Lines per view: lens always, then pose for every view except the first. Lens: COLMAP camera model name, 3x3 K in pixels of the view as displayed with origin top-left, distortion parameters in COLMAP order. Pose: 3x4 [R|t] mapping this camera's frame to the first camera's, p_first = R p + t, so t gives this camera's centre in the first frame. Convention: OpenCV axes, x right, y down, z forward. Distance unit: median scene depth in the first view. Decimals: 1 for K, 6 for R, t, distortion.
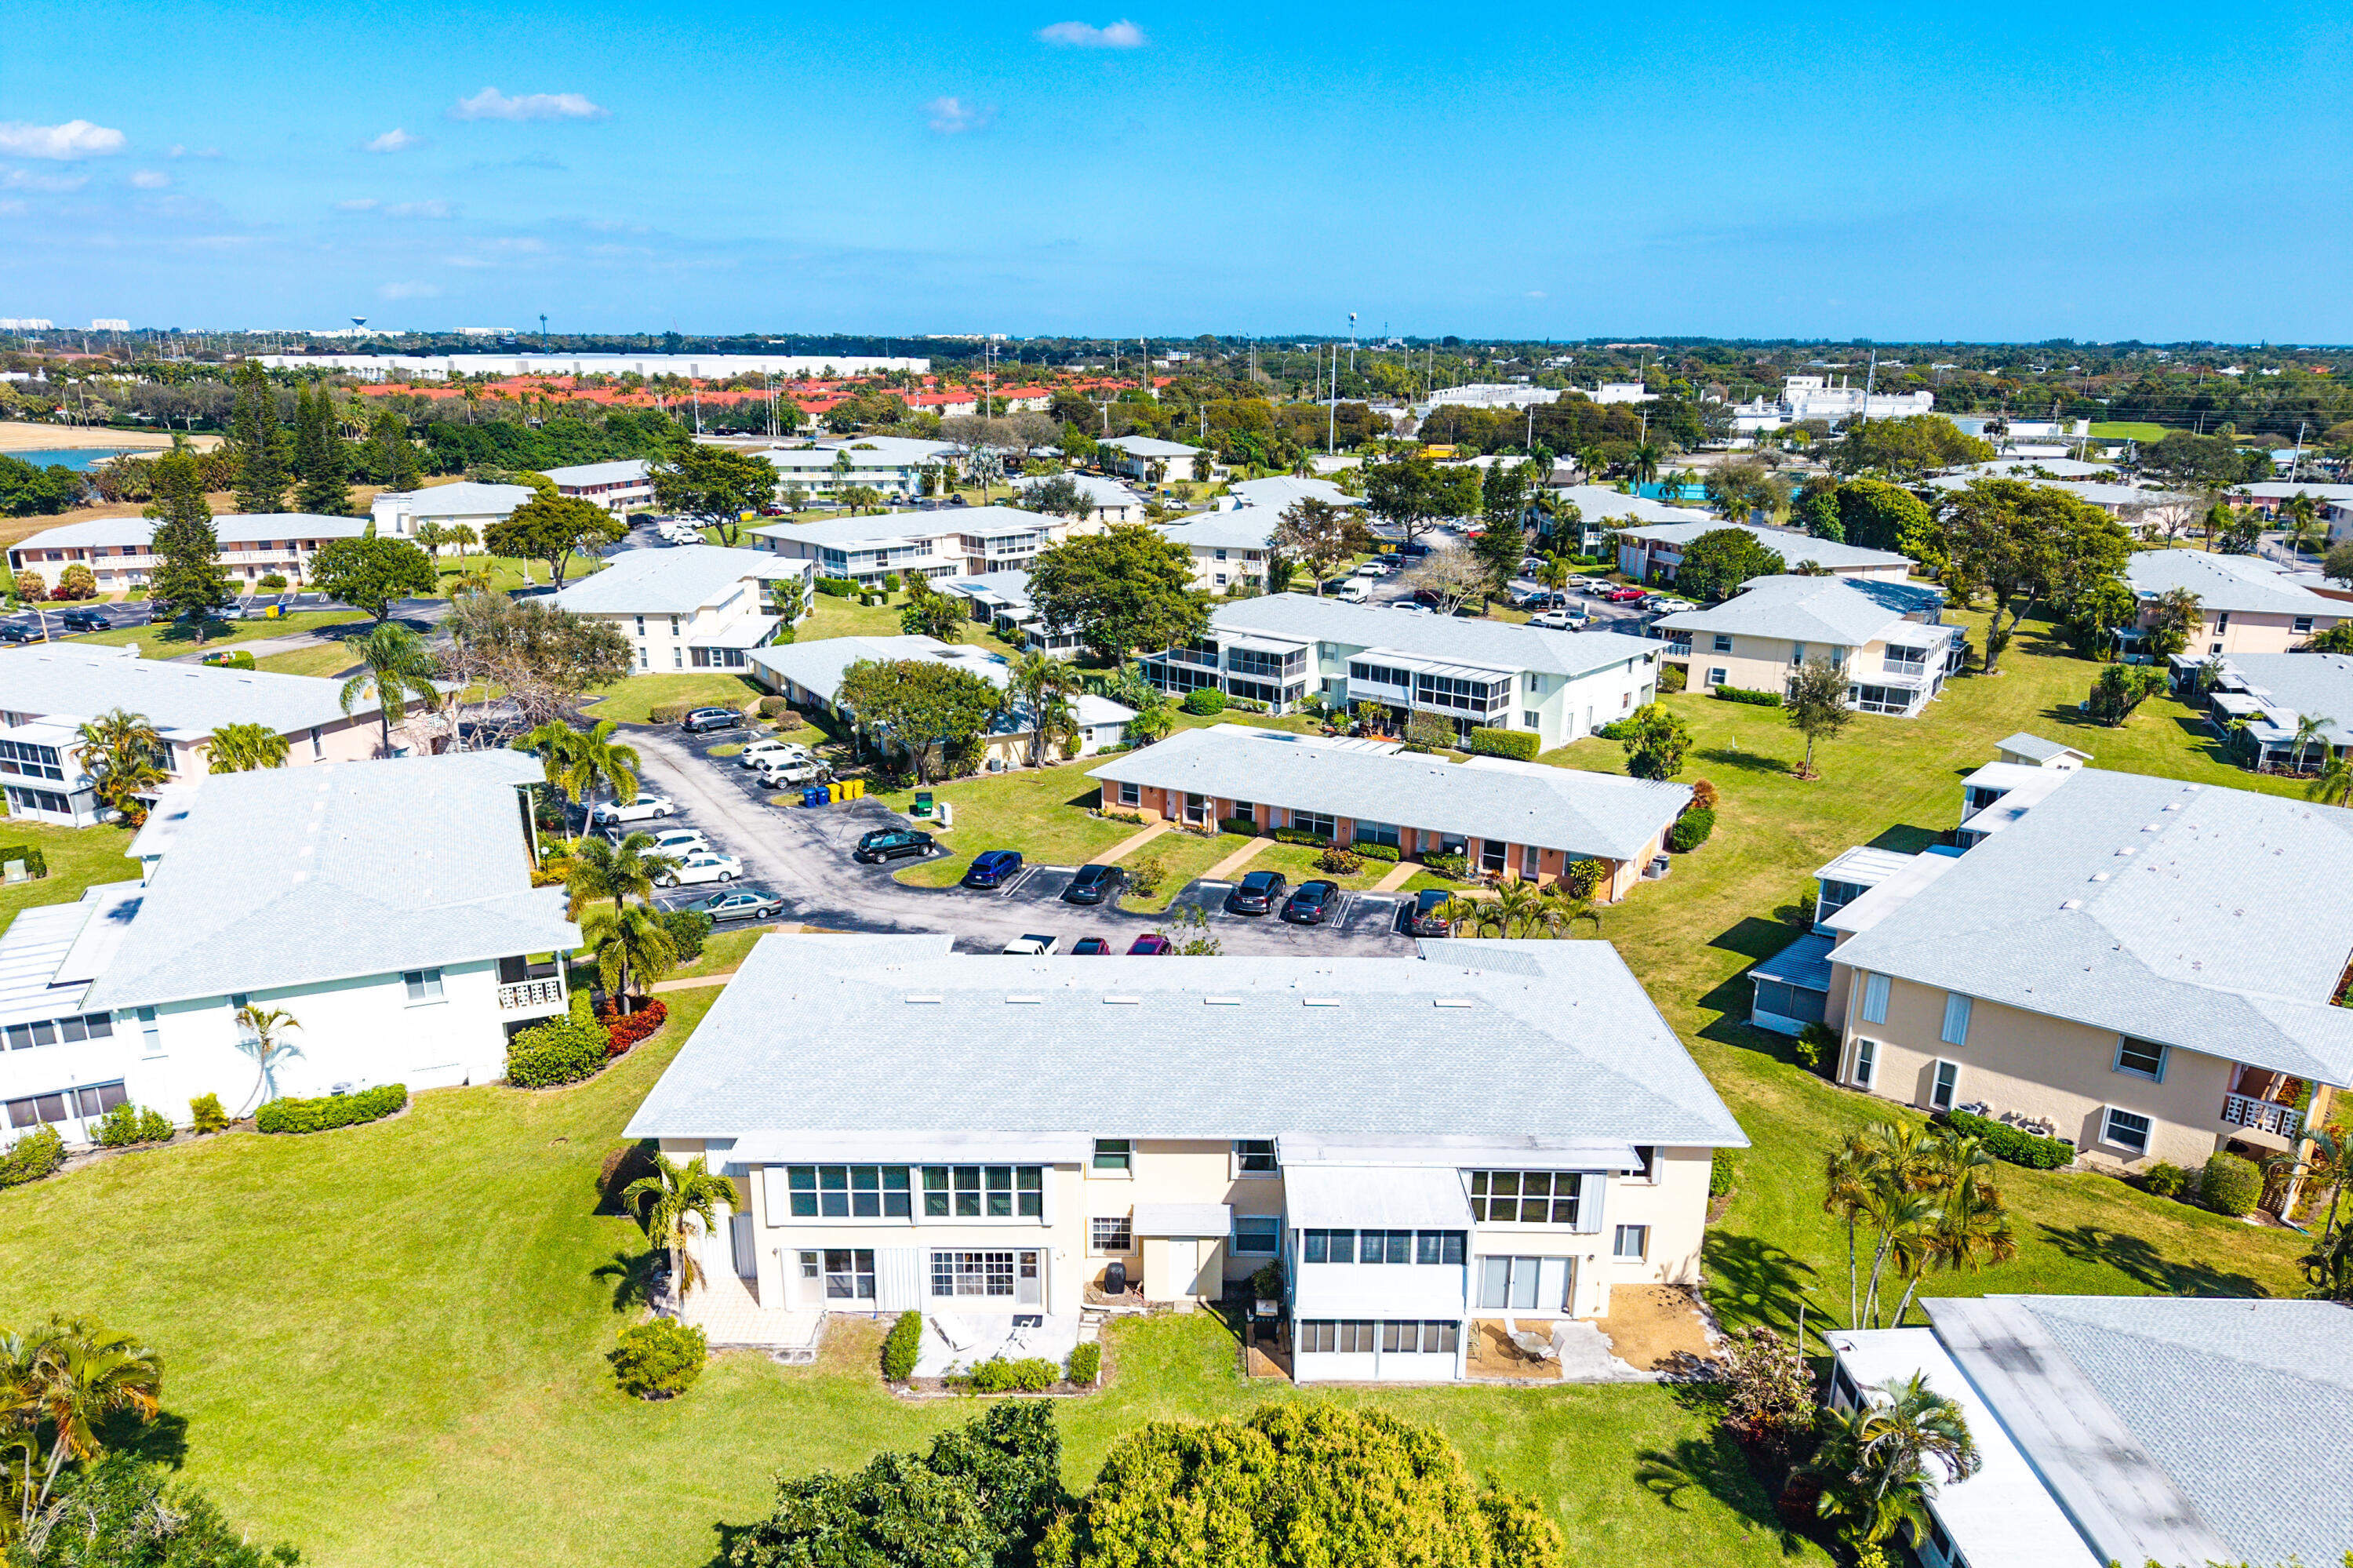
lens RADIAL K [[1573.5, 0, 1176.5], [0, 1573.5, 784.0], [0, 0, 1]] dist [-0.005420, -0.003124]
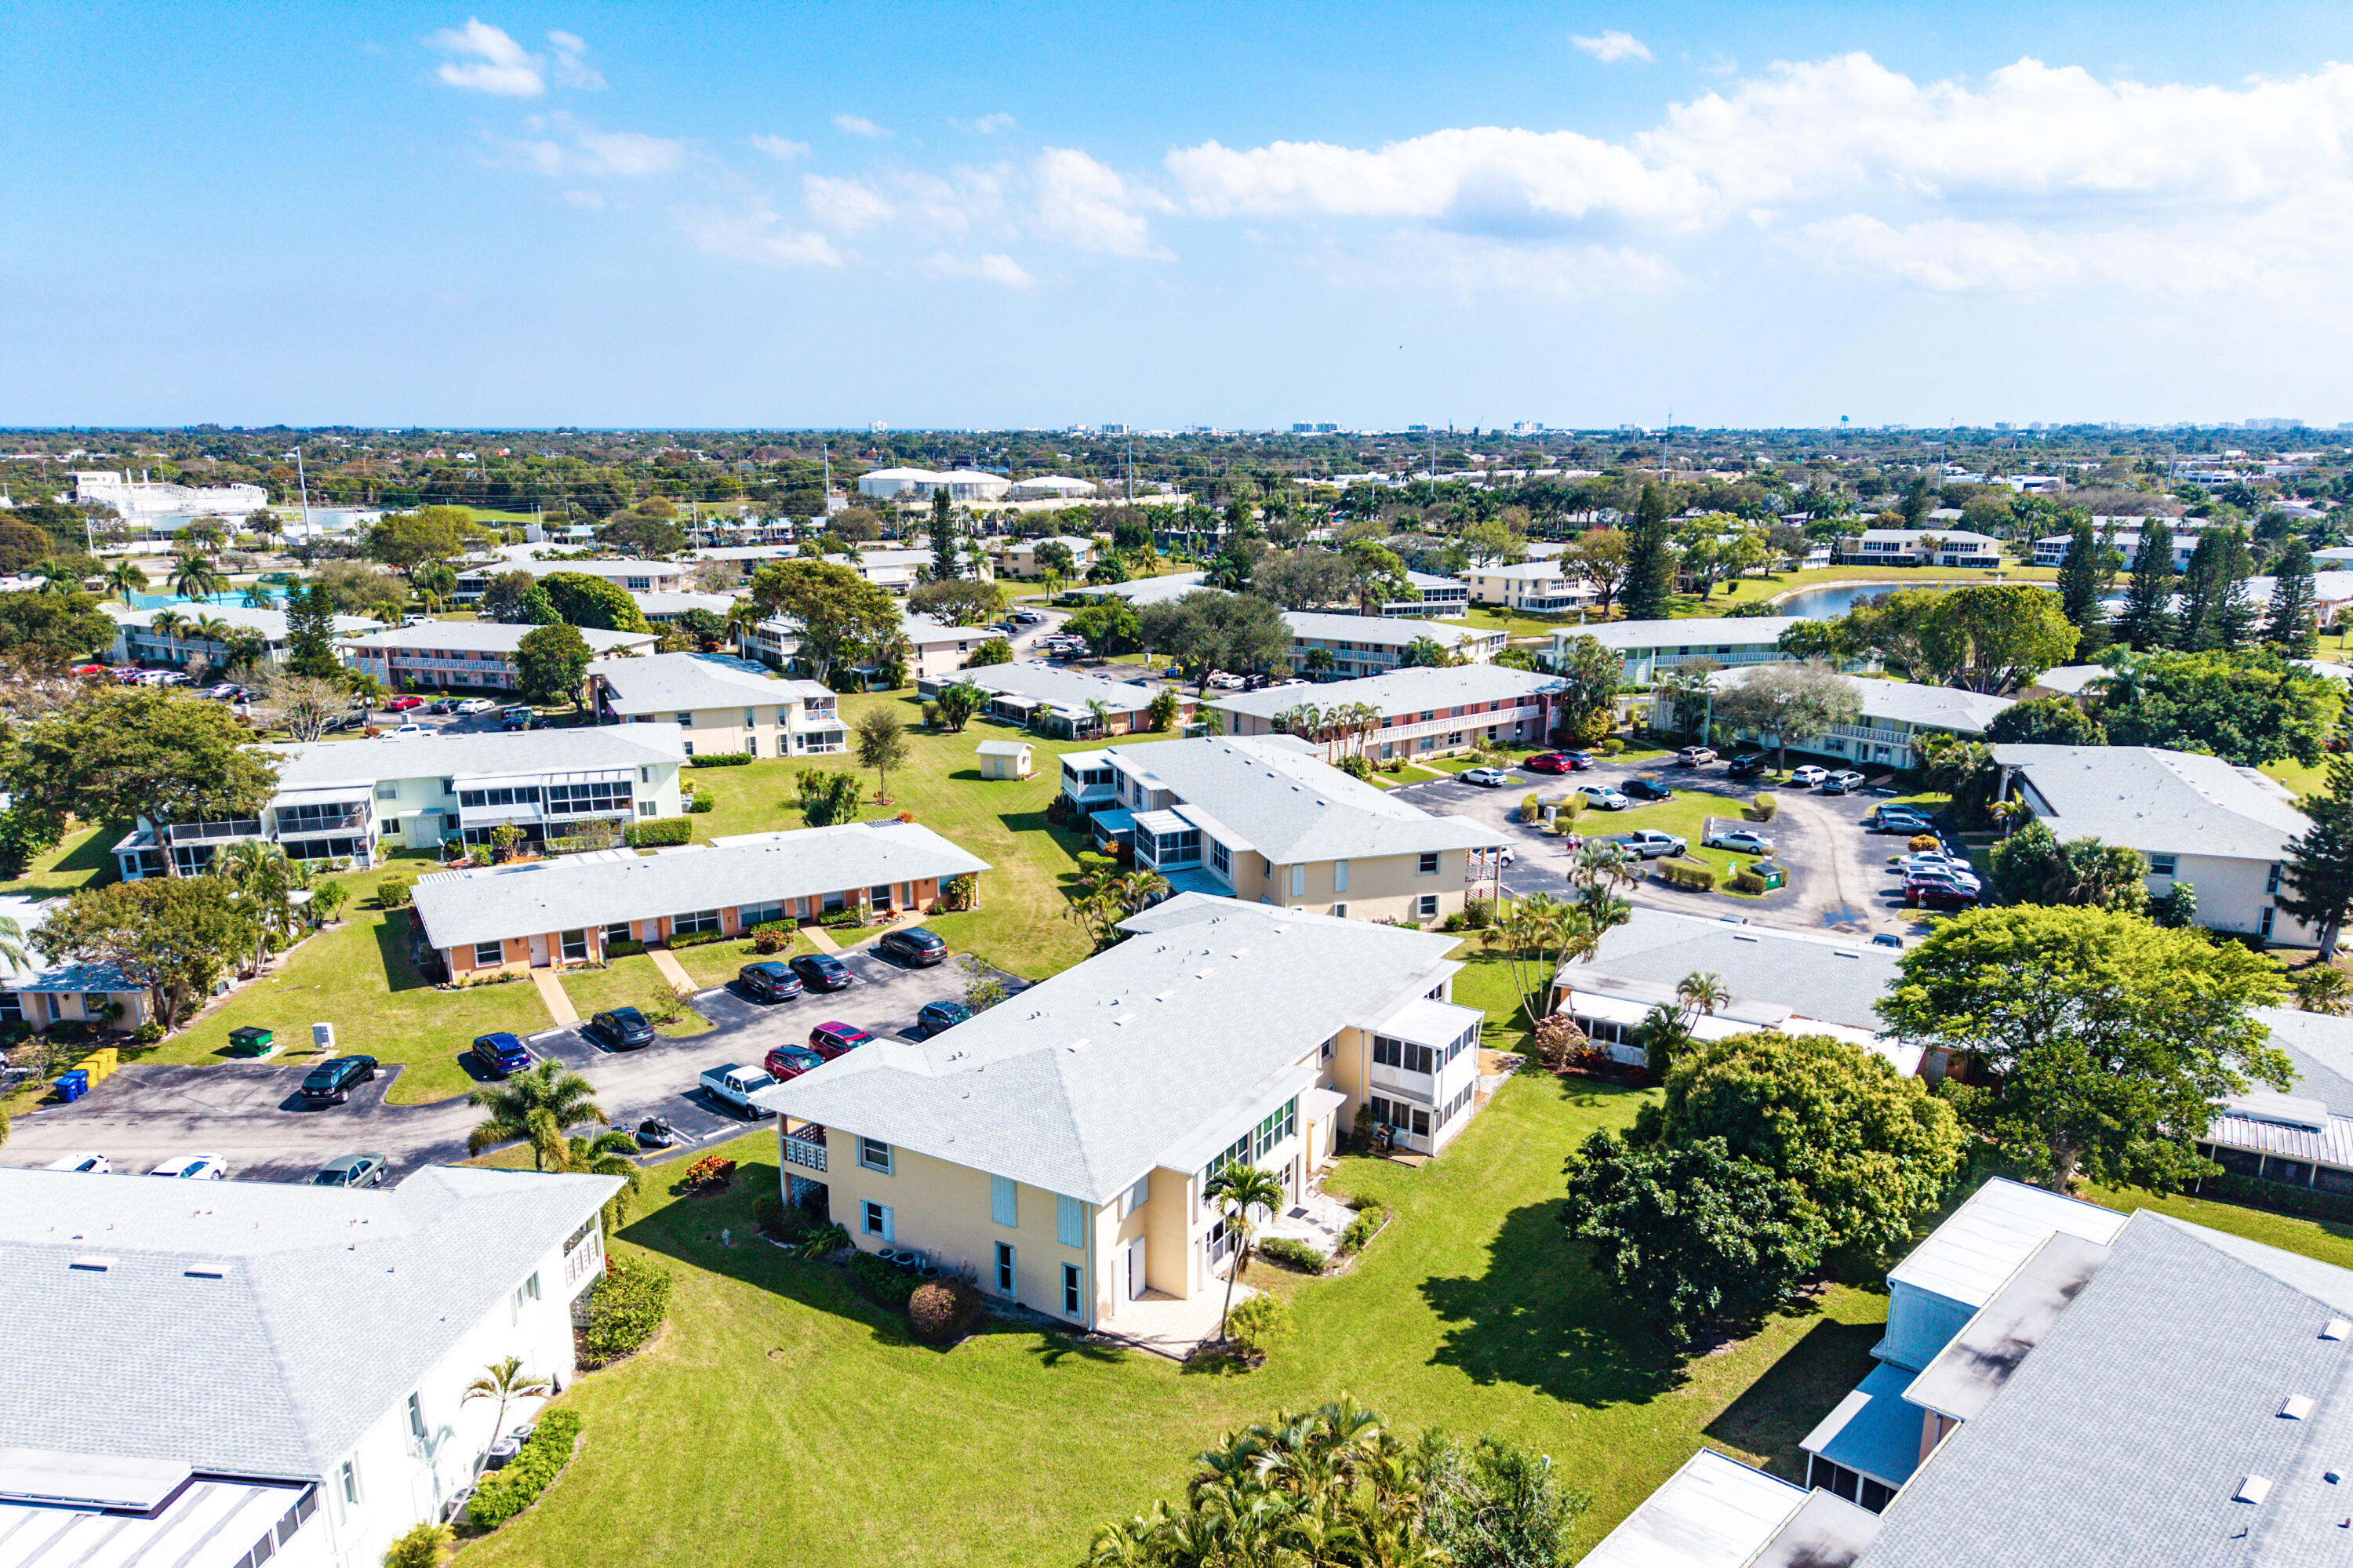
lens RADIAL K [[1573.5, 0, 1176.5], [0, 1573.5, 784.0], [0, 0, 1]] dist [-0.005420, -0.003124]
pose [[0.497651, -0.186905, 0.847001, -0.635315], [0.228721, 0.970223, 0.079712, -0.076648], [-0.836678, 0.154058, 0.525581, 0.162906]]
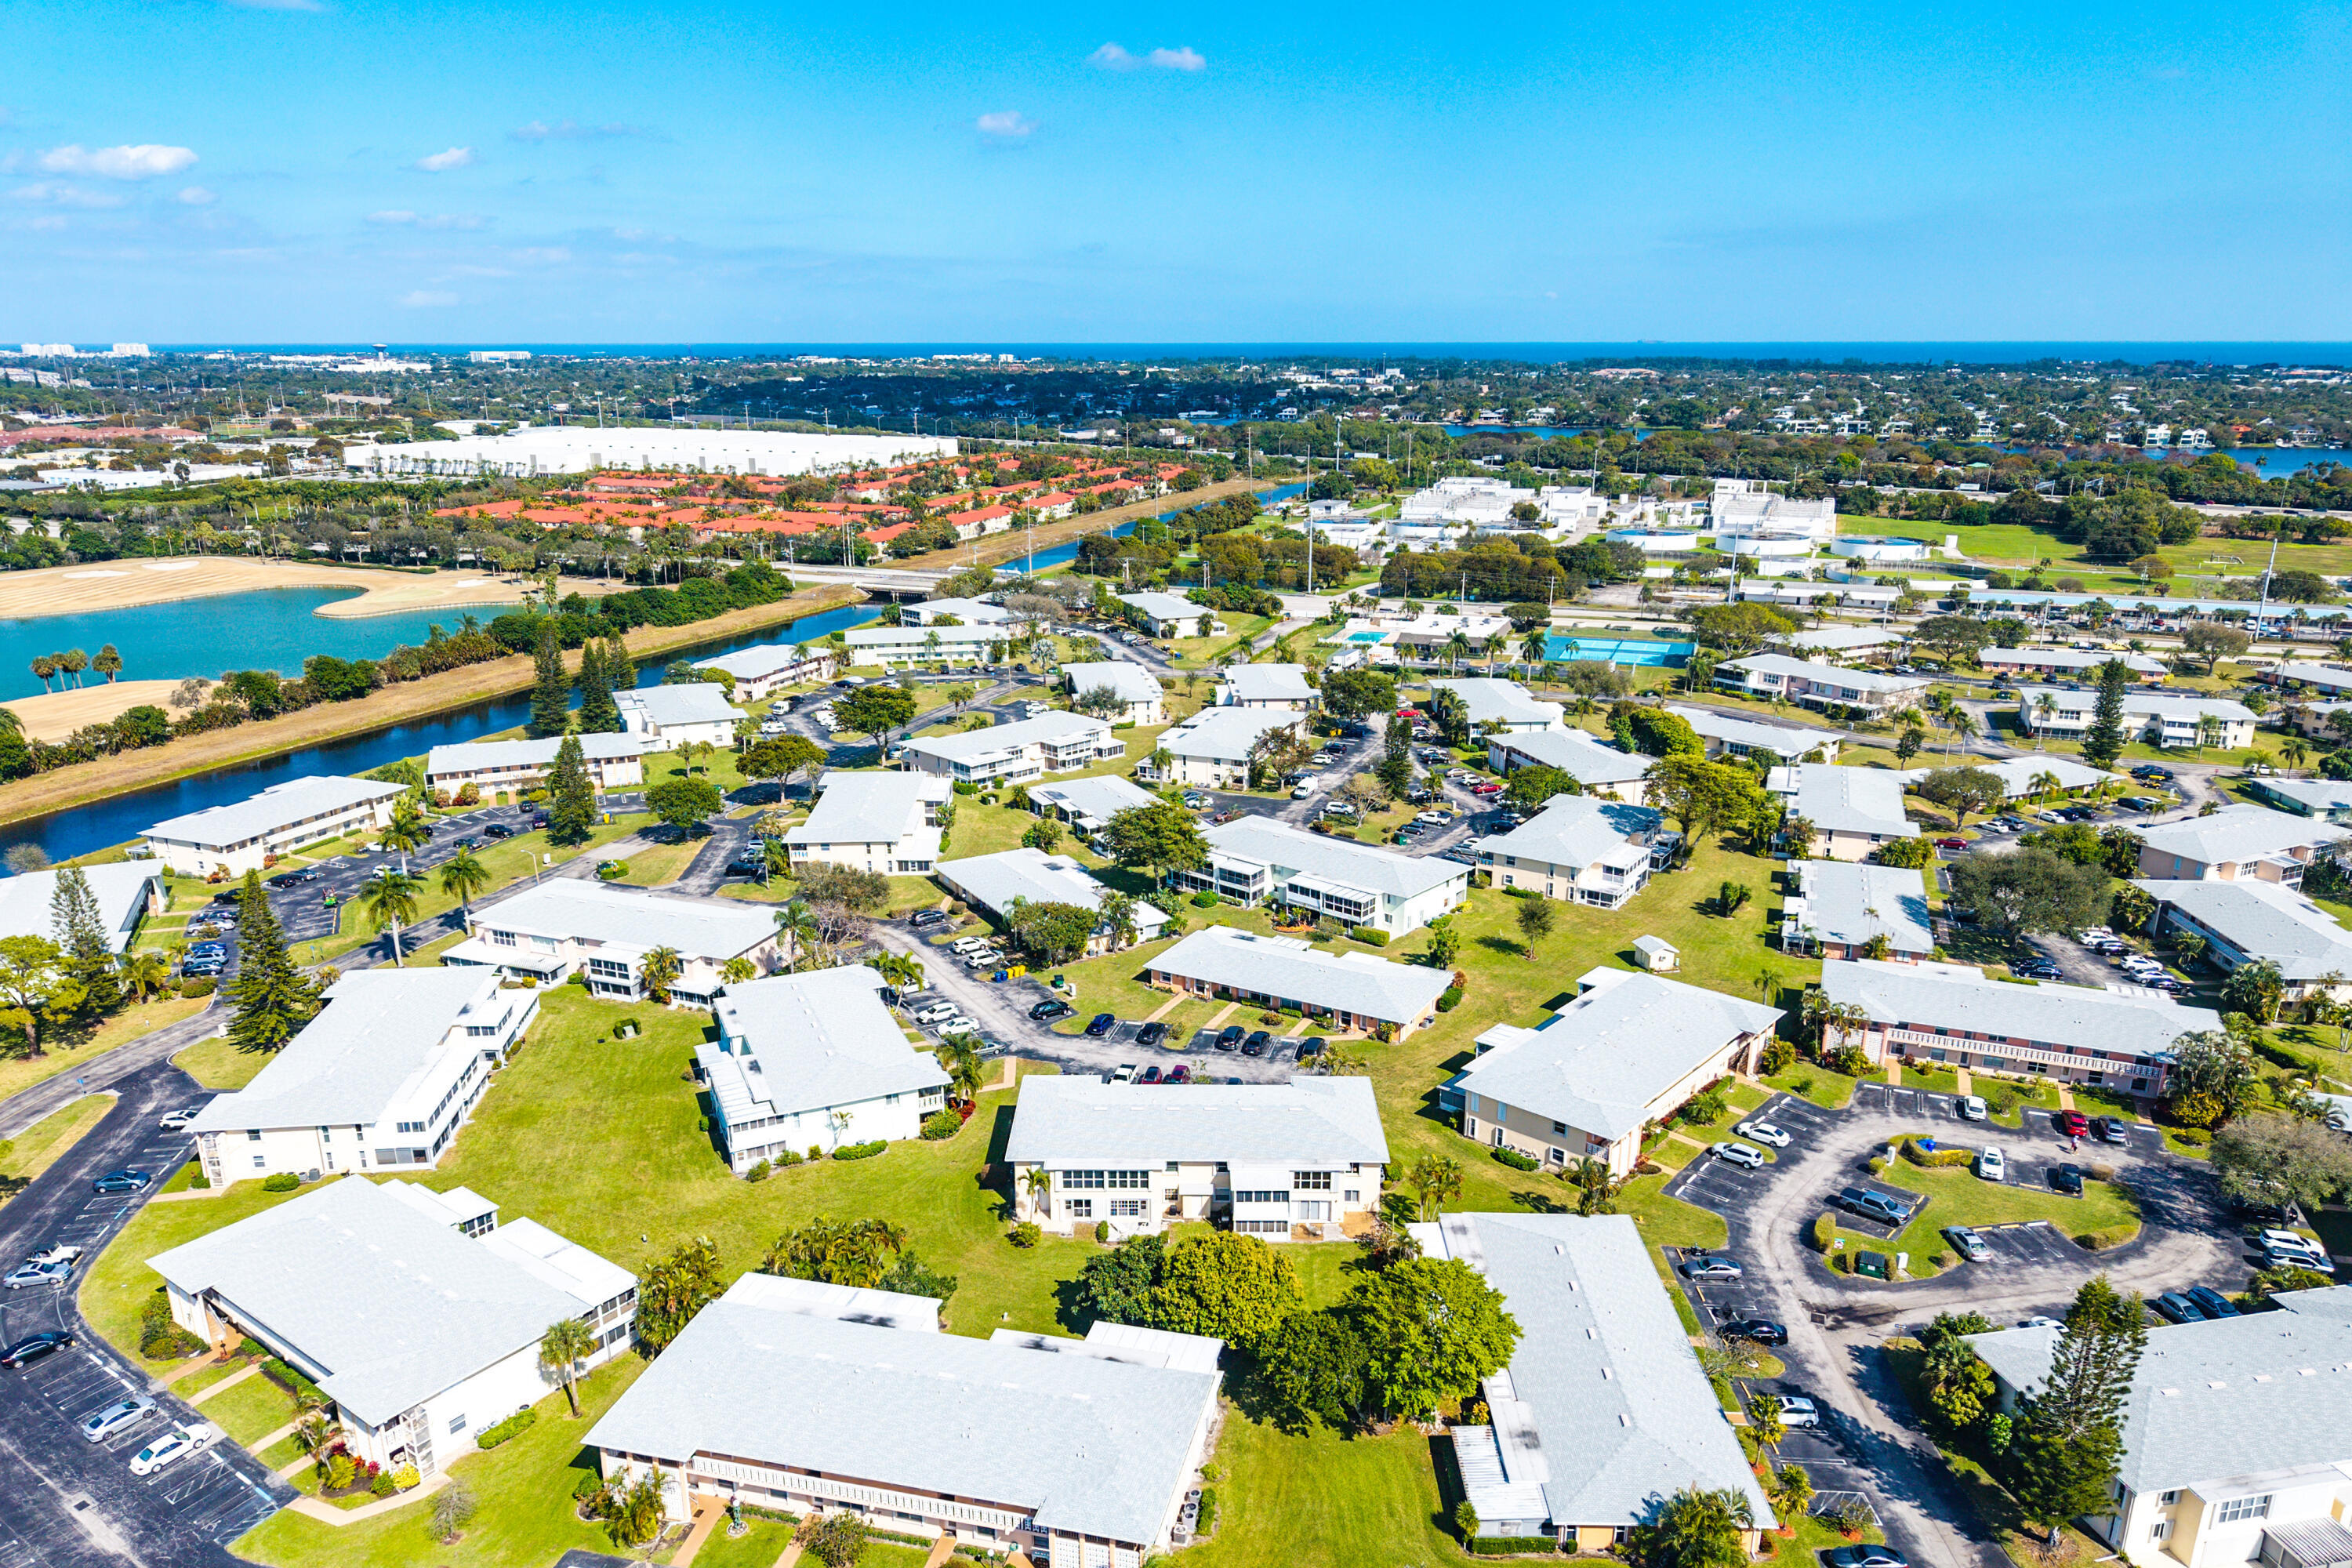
lens RADIAL K [[1540.6, 0, 1176.0], [0, 1540.6, 784.0], [0, 0, 1]] dist [0.036547, -0.043359]
pose [[0.999974, -0.005691, -0.004388, -0.008929], [0.005657, 0.999955, -0.007630, -0.229988], [0.004432, 0.007605, 0.999961, -0.951114]]
